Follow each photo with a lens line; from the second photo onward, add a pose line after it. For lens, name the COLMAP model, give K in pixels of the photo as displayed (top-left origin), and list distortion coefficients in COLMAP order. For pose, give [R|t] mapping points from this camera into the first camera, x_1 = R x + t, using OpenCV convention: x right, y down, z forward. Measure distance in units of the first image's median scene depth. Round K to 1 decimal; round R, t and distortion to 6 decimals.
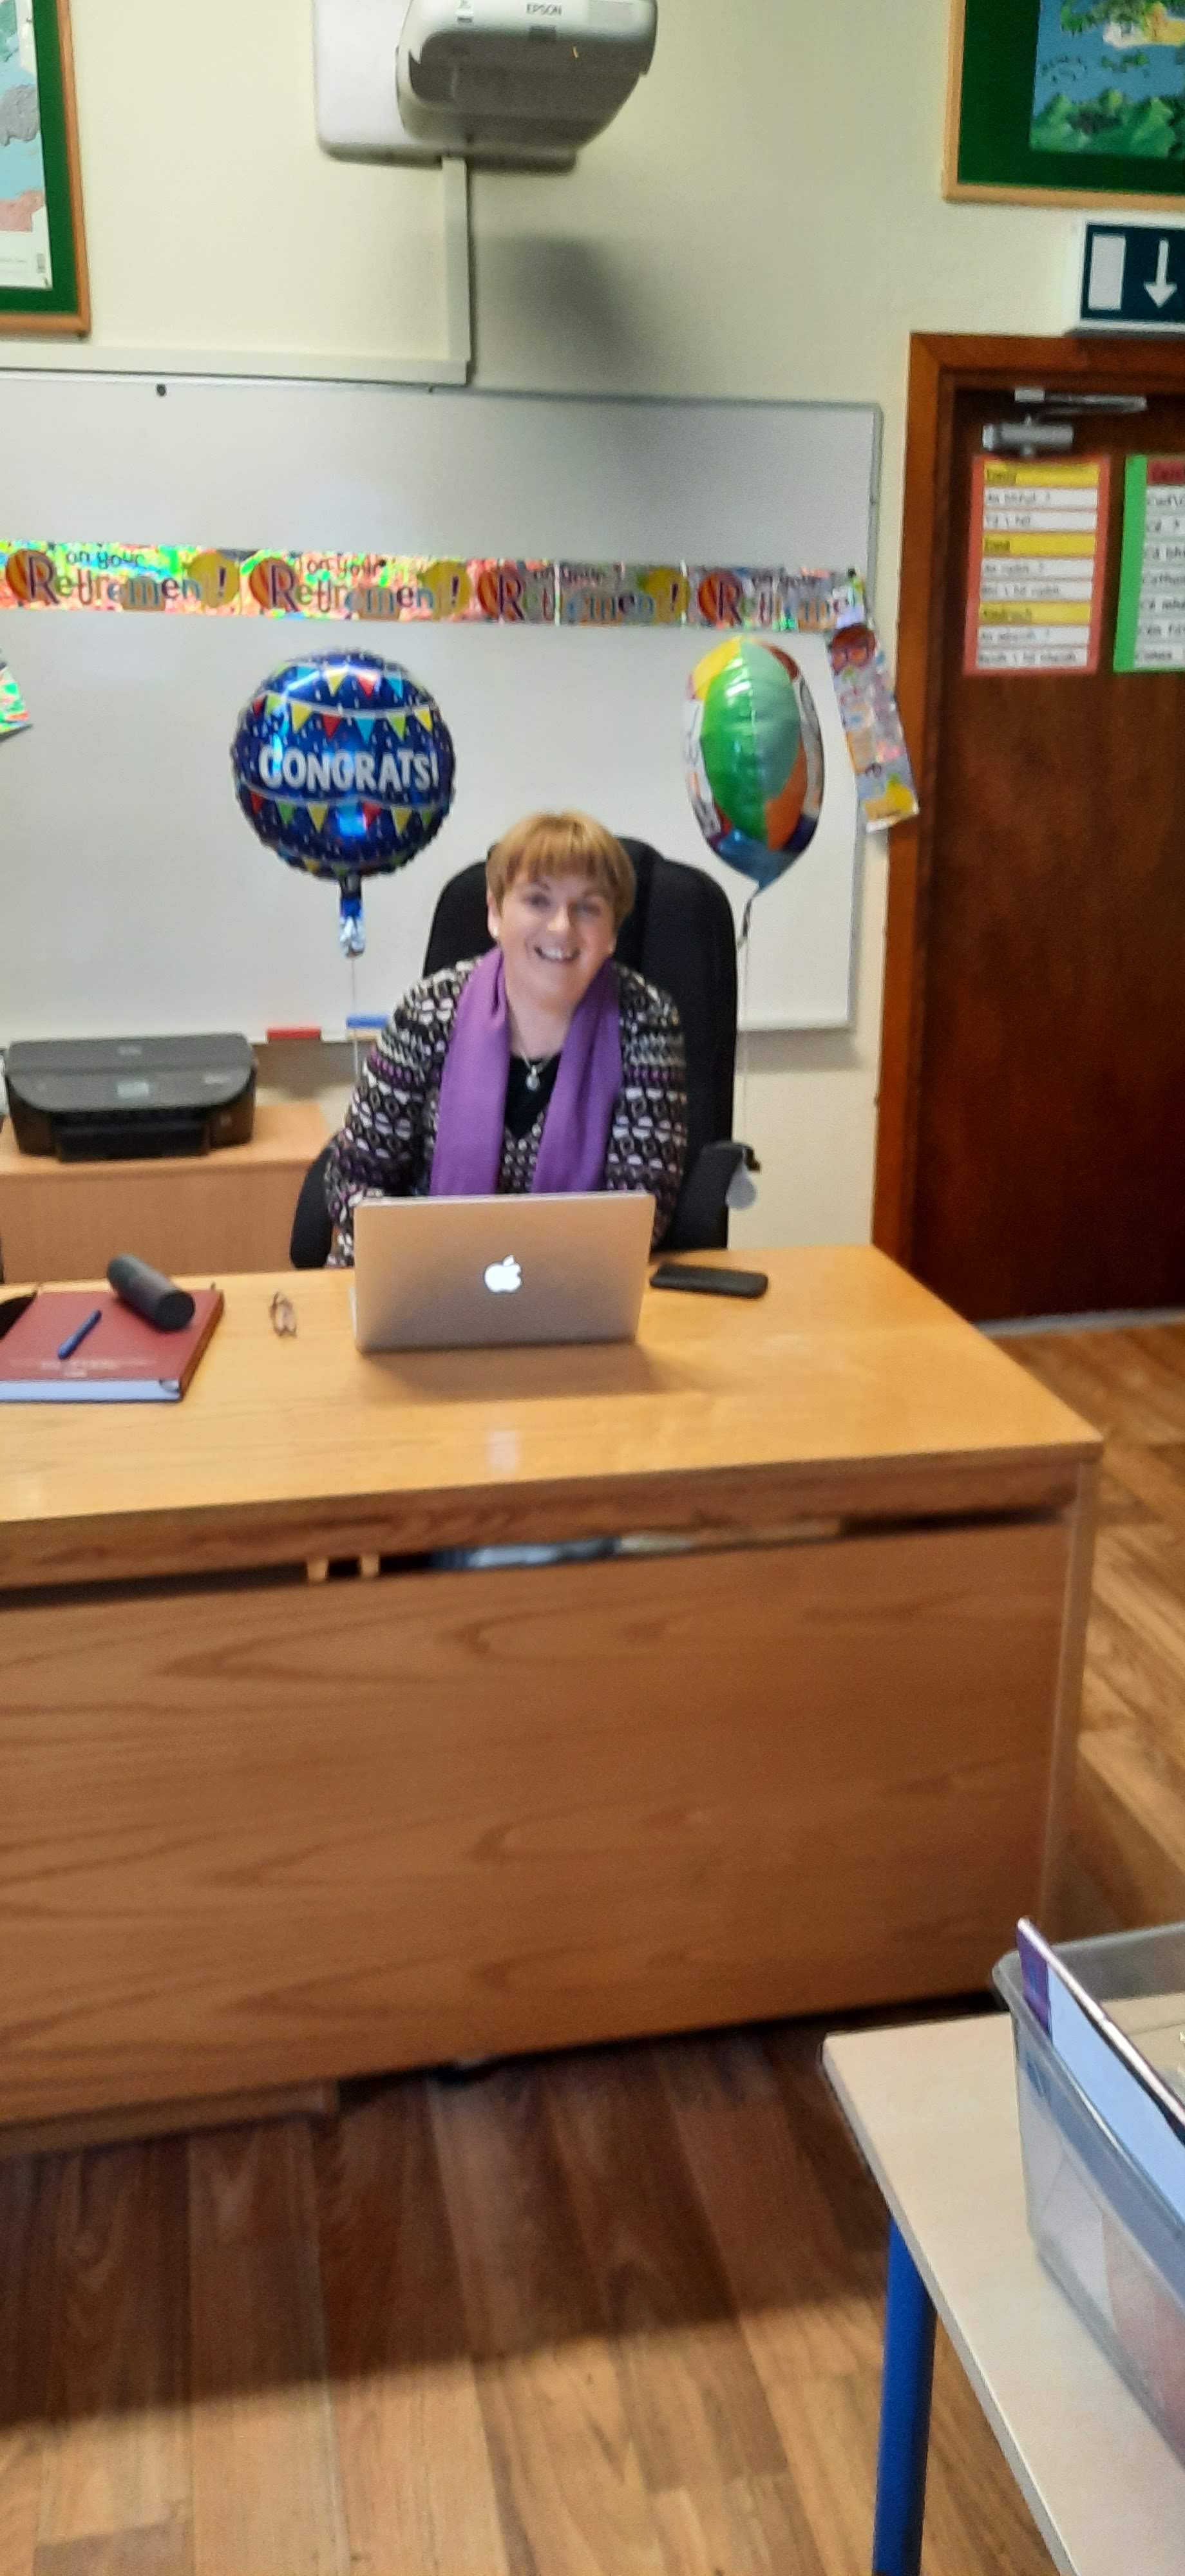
lens RADIAL K [[1879.5, 0, 592.5], [0, 1879.5, 1288.0], [0, 0, 1]] dist [0.004085, -0.003838]
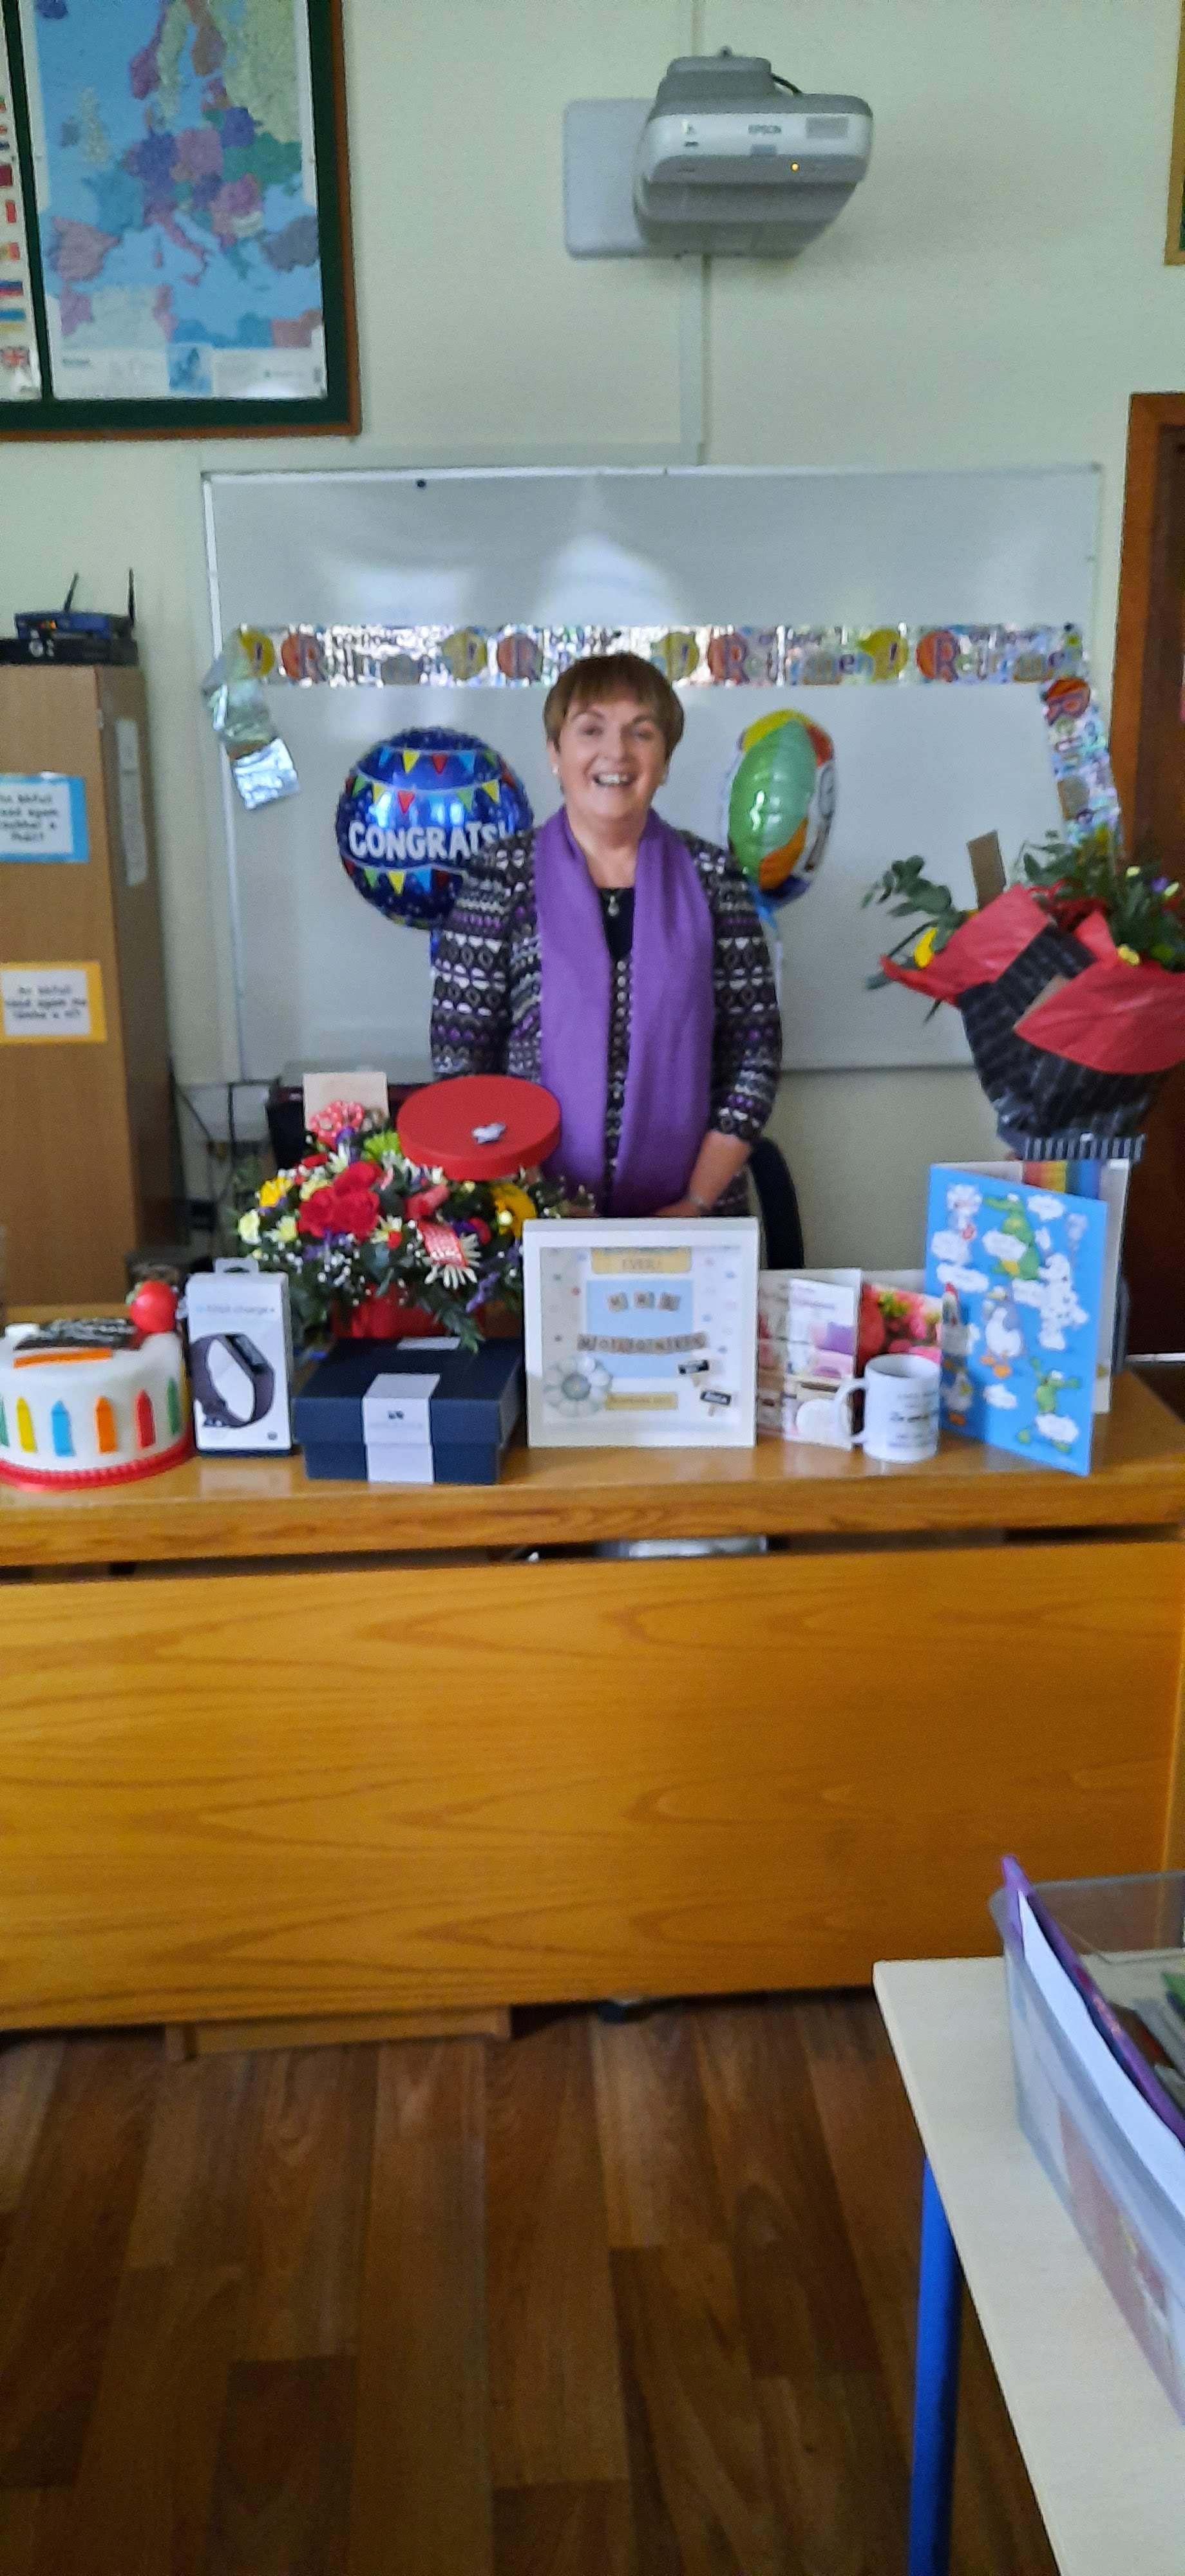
lens RADIAL K [[1879.5, 0, 592.5], [0, 1879.5, 1288.0], [0, 0, 1]] dist [0.004085, -0.003838]
pose [[0.988796, 0.020852, -0.147806, 0.072941], [-0.021917, 0.999744, -0.005581, -0.006749], [0.147652, 0.008758, 0.989001, -0.118285]]
